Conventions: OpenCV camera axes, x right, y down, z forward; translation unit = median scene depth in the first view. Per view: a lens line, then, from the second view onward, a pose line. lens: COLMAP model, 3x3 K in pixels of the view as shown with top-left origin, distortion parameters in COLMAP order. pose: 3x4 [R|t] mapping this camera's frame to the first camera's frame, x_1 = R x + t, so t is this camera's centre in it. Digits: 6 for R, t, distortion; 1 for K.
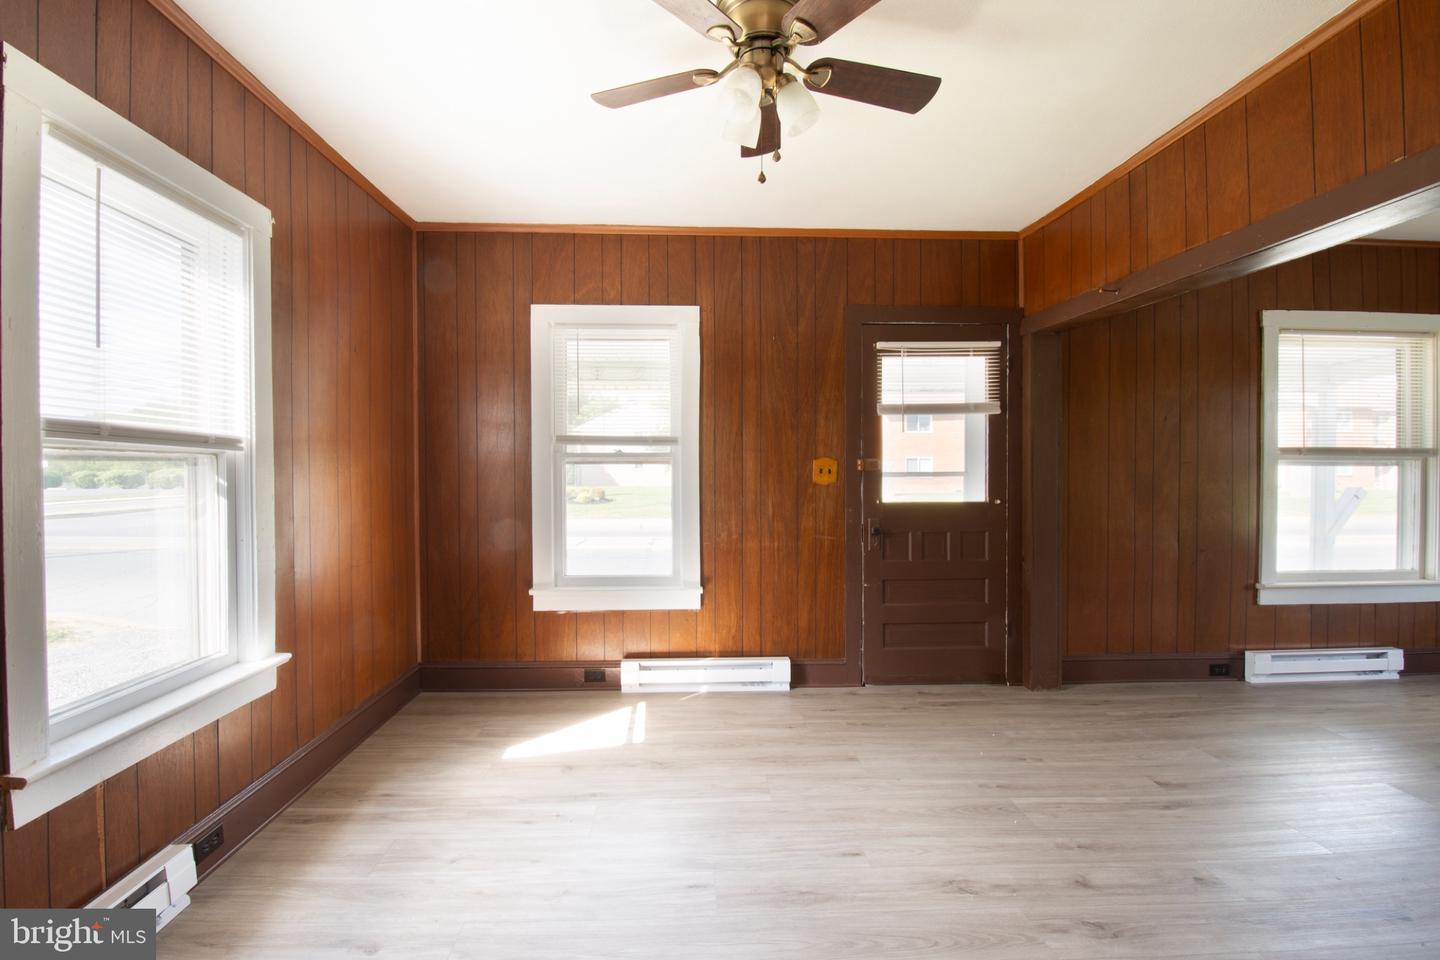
lens RADIAL K [[631.0, 0, 697.1], [0, 631.0, 479.4], [0, 0, 1]] dist [0.004257, -0.015067]
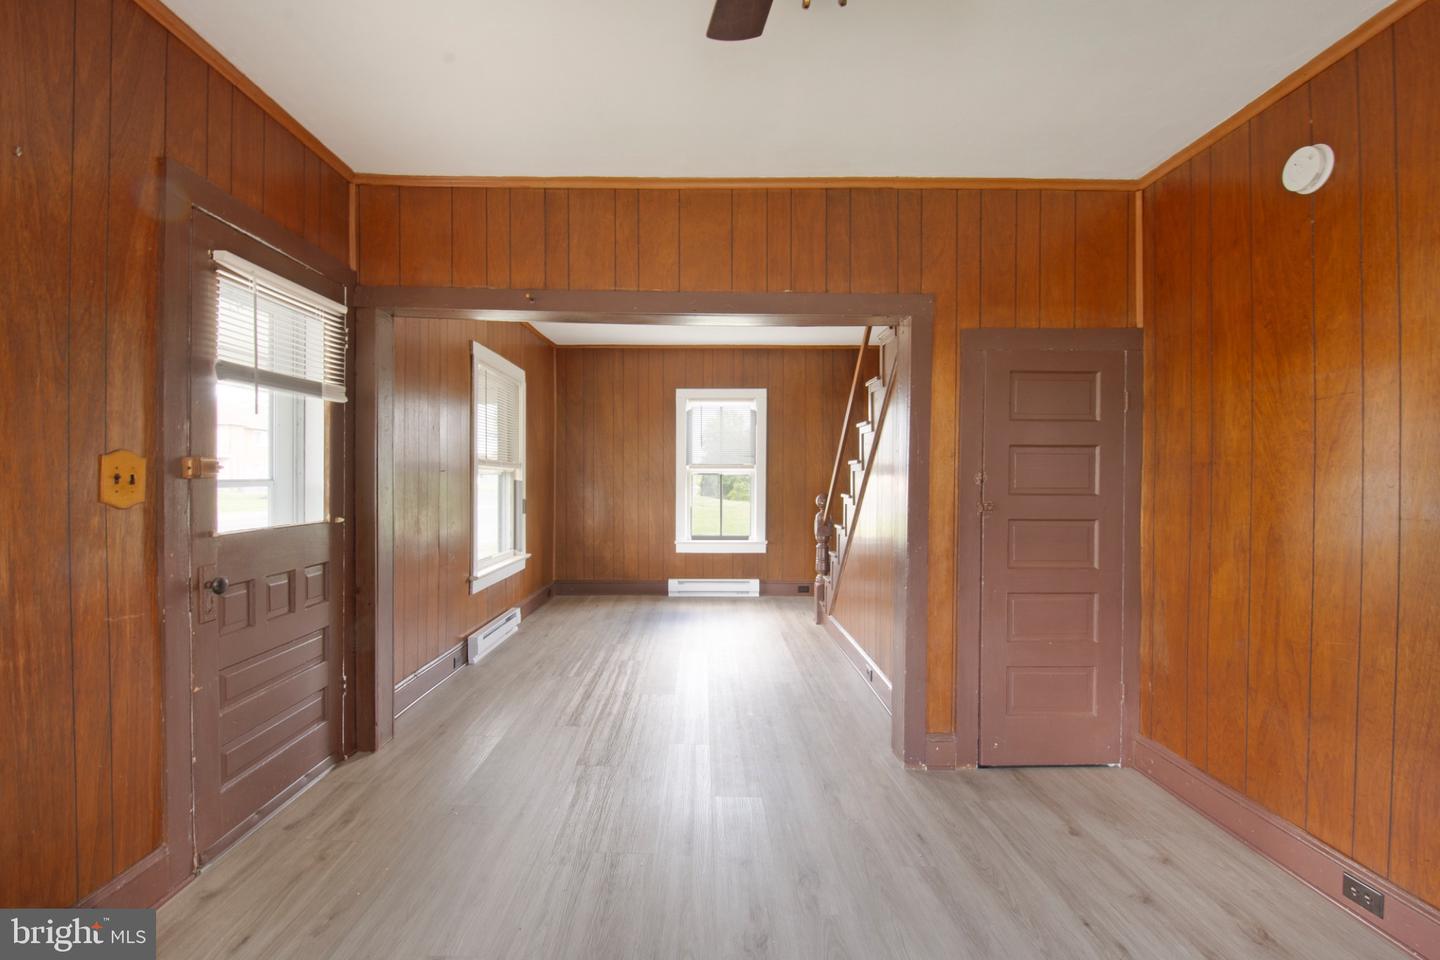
lens RADIAL K [[627.2, 0, 696.0], [0, 627.2, 481.7], [0, 0, 1]] dist [0.003428, -0.016637]
pose [[0.041654, -0.004425, 0.999122, -0.249013], [0.006013, 0.999973, 0.004178, -0.010328], [-0.999114, 0.005834, 0.041679, 0.546764]]
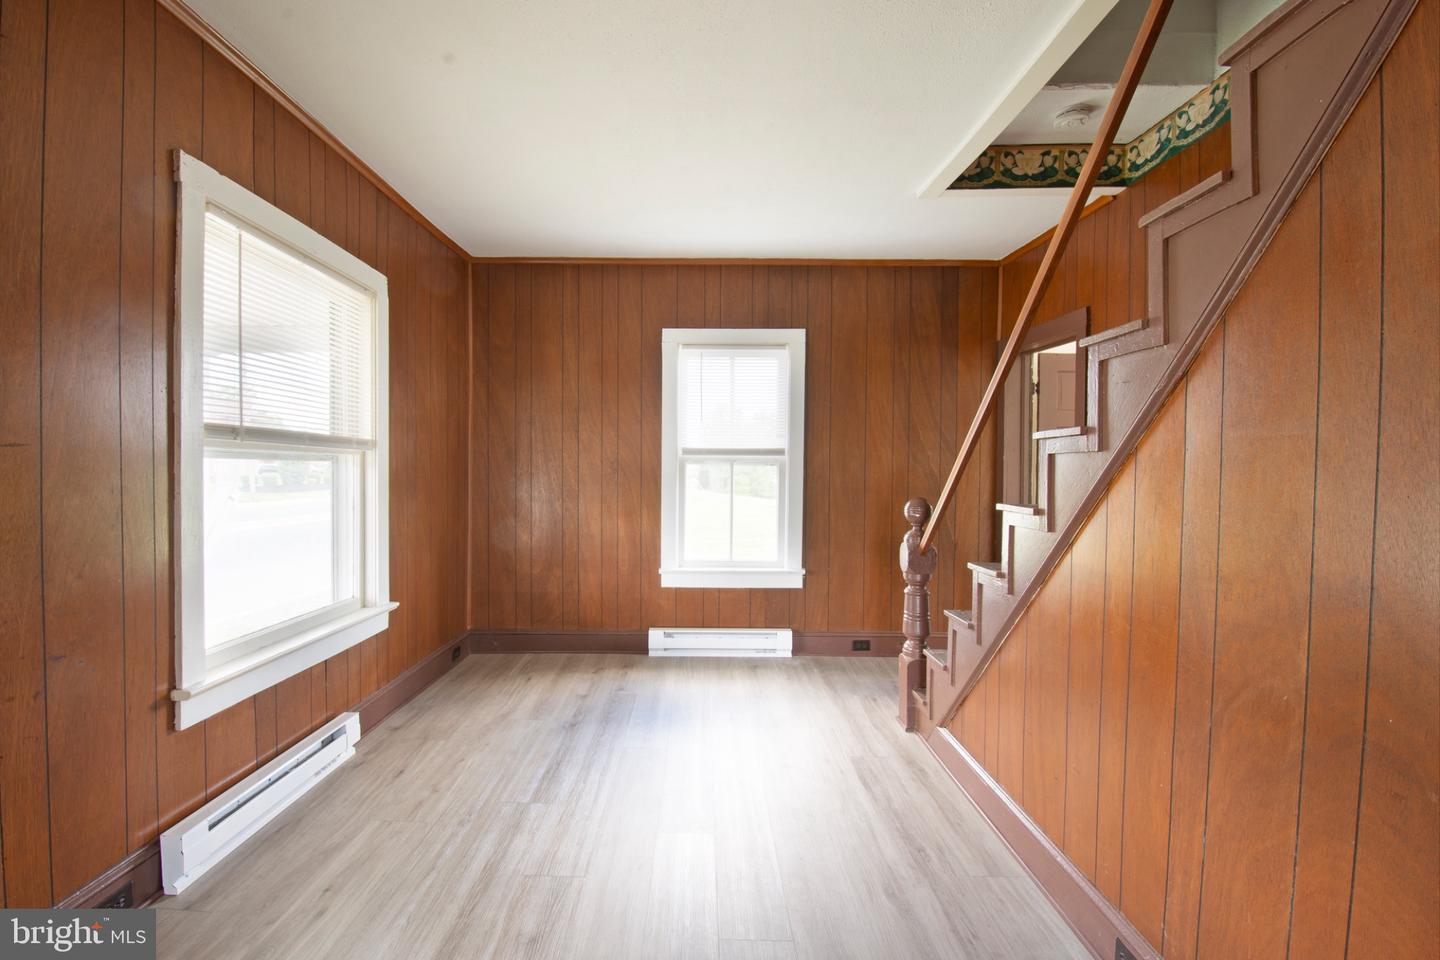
lens RADIAL K [[627.2, 0, 696.0], [0, 627.2, 481.7], [0, 0, 1]] dist [0.003428, -0.016637]
pose [[0.038740, -0.015321, 0.999132, 0.421786], [0.000860, 0.999883, 0.015299, -0.009189], [-0.999249, 0.000267, 0.038749, 0.572588]]
